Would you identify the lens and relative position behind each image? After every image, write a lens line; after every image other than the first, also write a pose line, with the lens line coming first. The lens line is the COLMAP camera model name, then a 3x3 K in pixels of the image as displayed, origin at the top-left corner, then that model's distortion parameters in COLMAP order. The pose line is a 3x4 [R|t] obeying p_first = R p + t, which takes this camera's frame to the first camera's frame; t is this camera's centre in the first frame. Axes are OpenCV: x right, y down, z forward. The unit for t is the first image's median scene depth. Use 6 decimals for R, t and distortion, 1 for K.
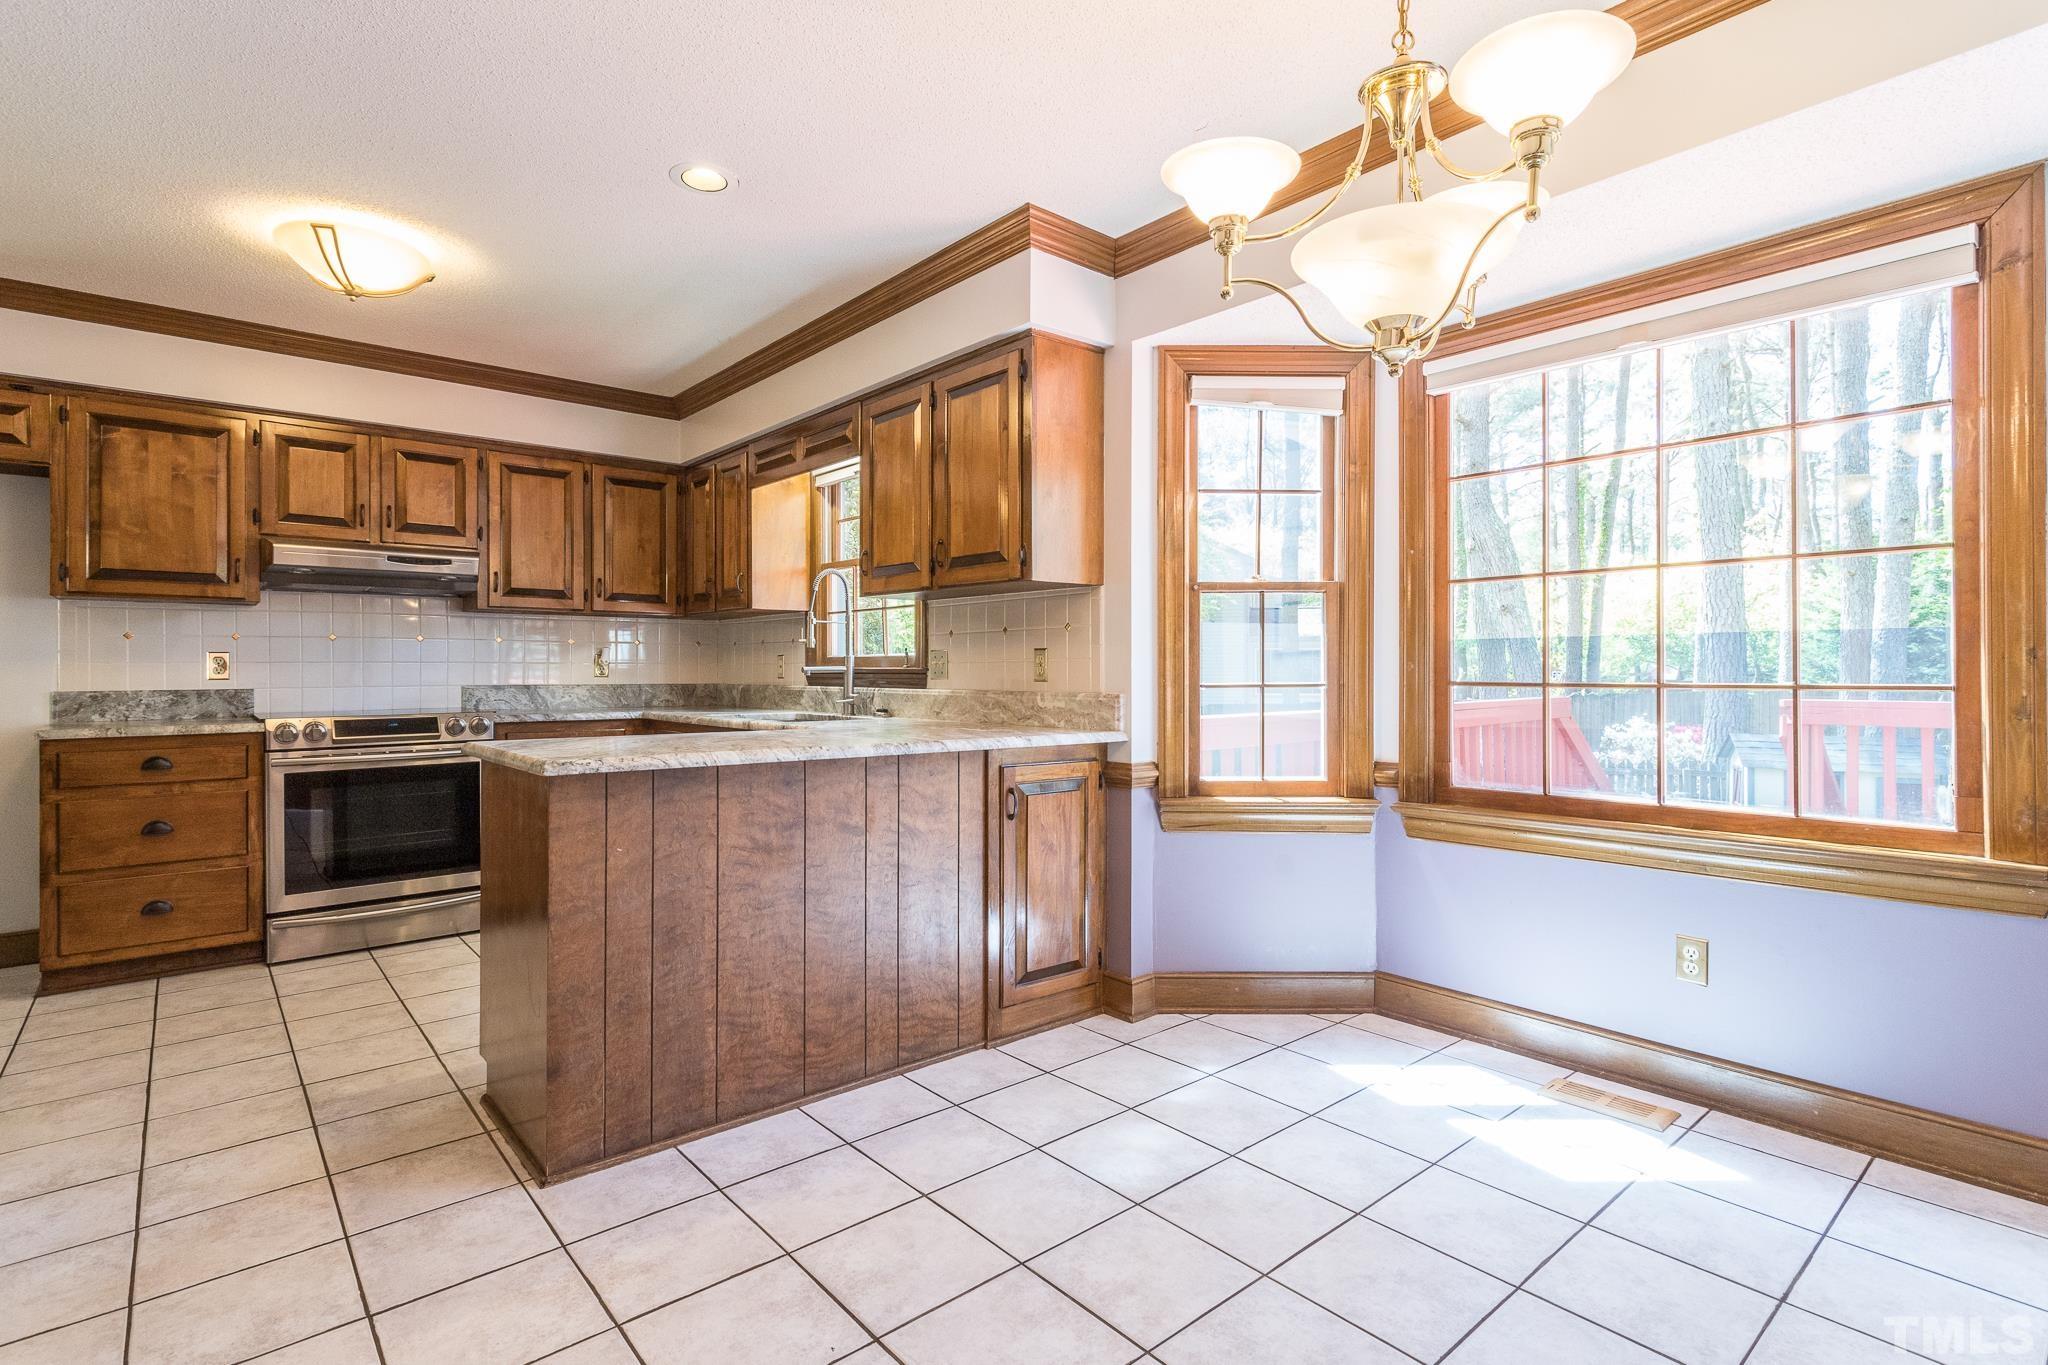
lens RADIAL K [[990.0, 0, 1029.9], [0, 990.0, 670.6], [0, 0, 1]] dist [-0.000961, 0.002921]
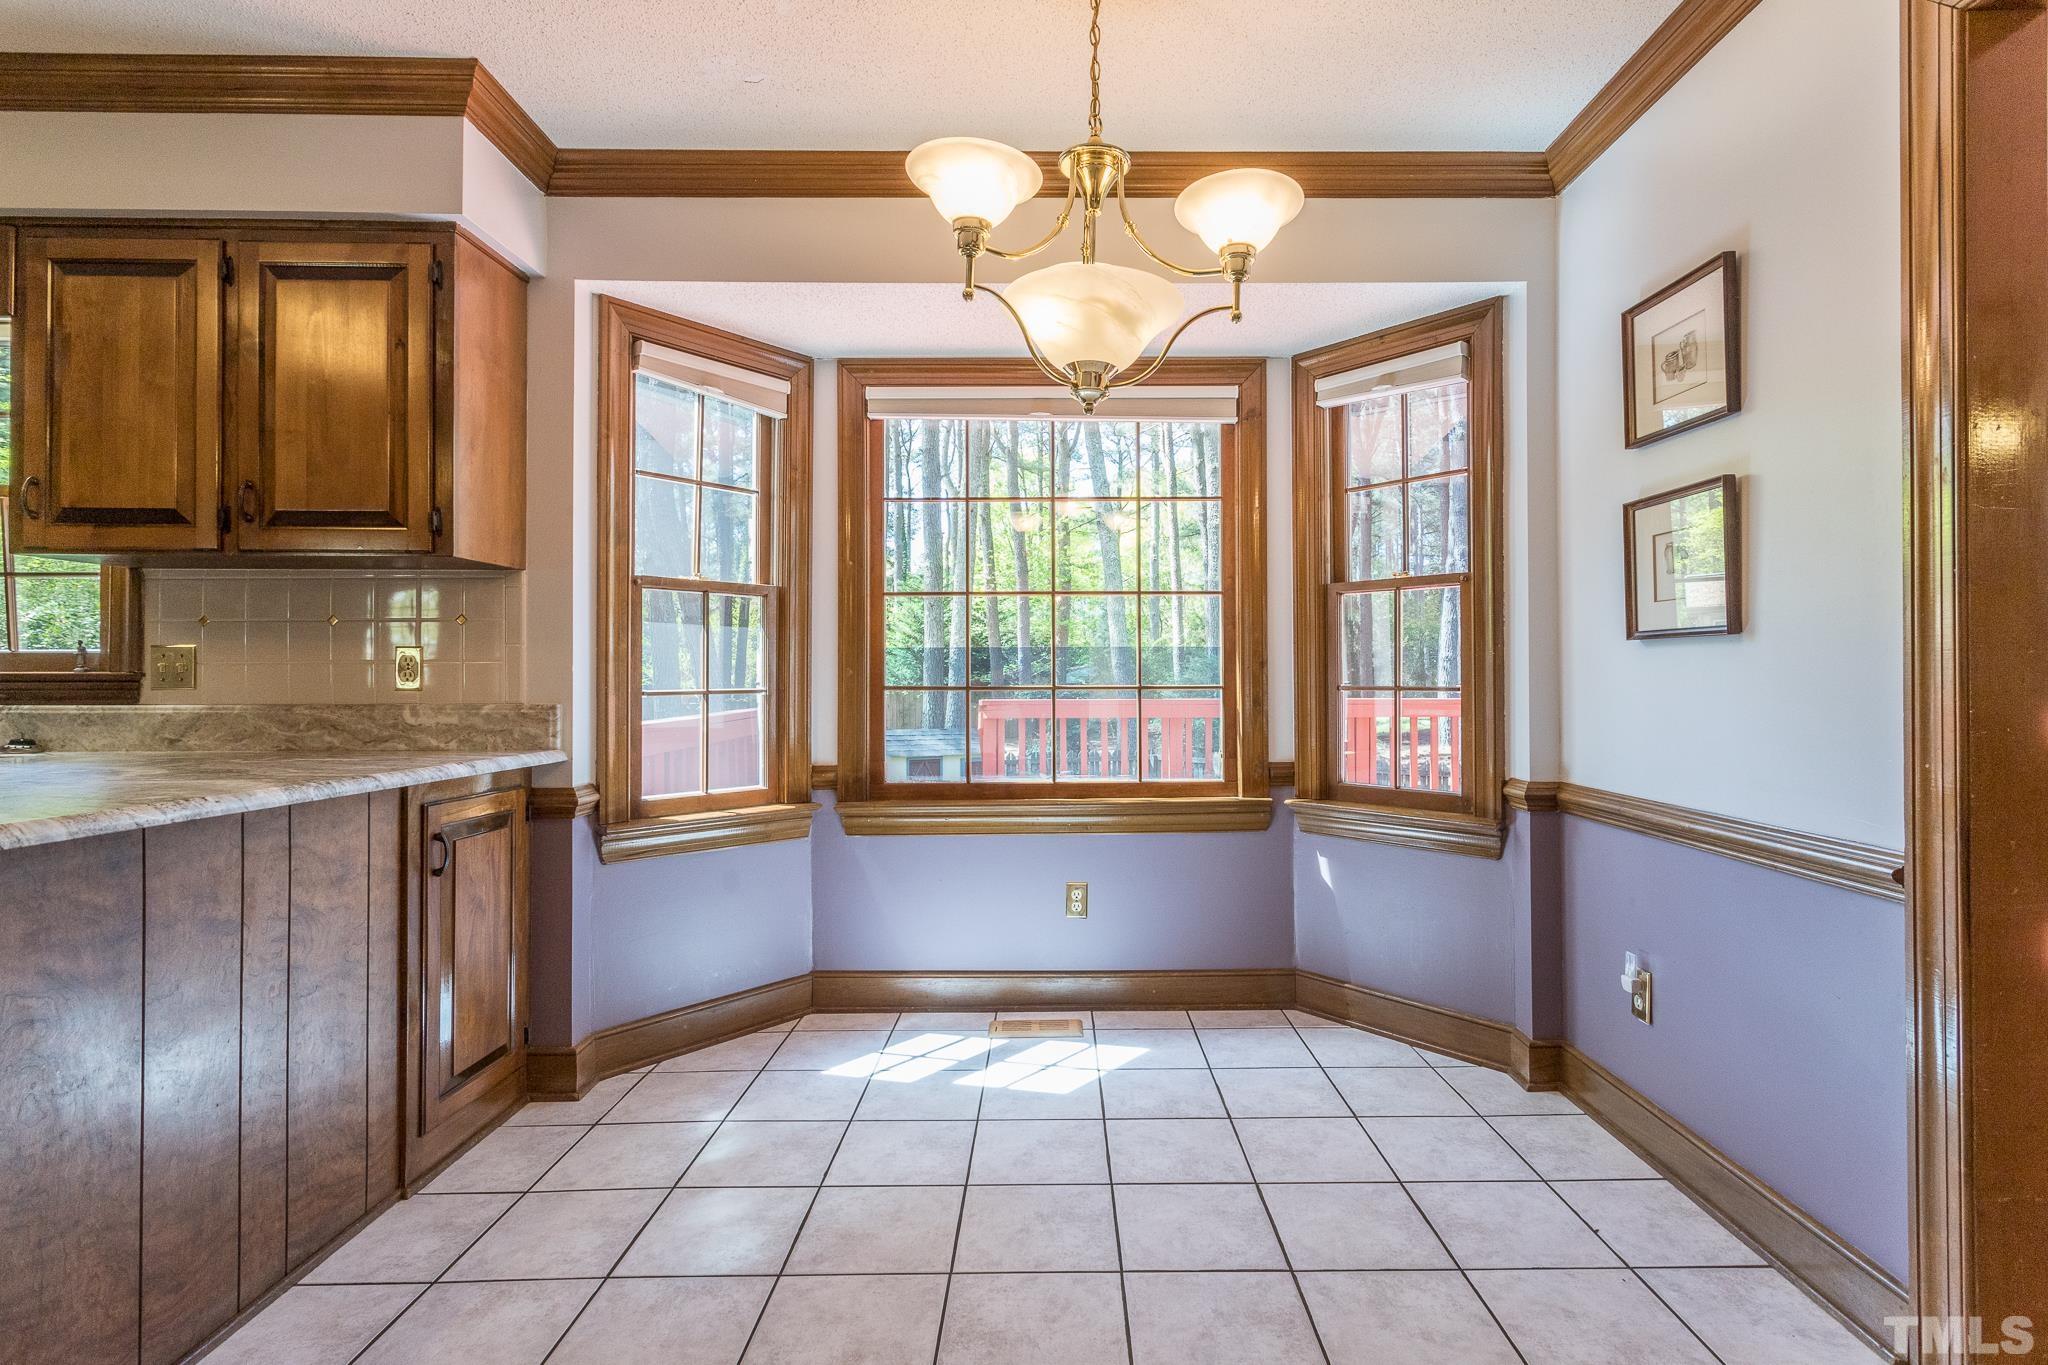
lens RADIAL K [[990.0, 0, 1041.0], [0, 990.0, 676.6], [0, 0, 1]] dist [-0.000961, 0.002921]
pose [[0.639884, 0.001150, 0.768471, -0.339662], [0.001453, 0.999995, -0.002707, 0.003917], [-0.768470, 0.002848, 0.639879, 0.200530]]
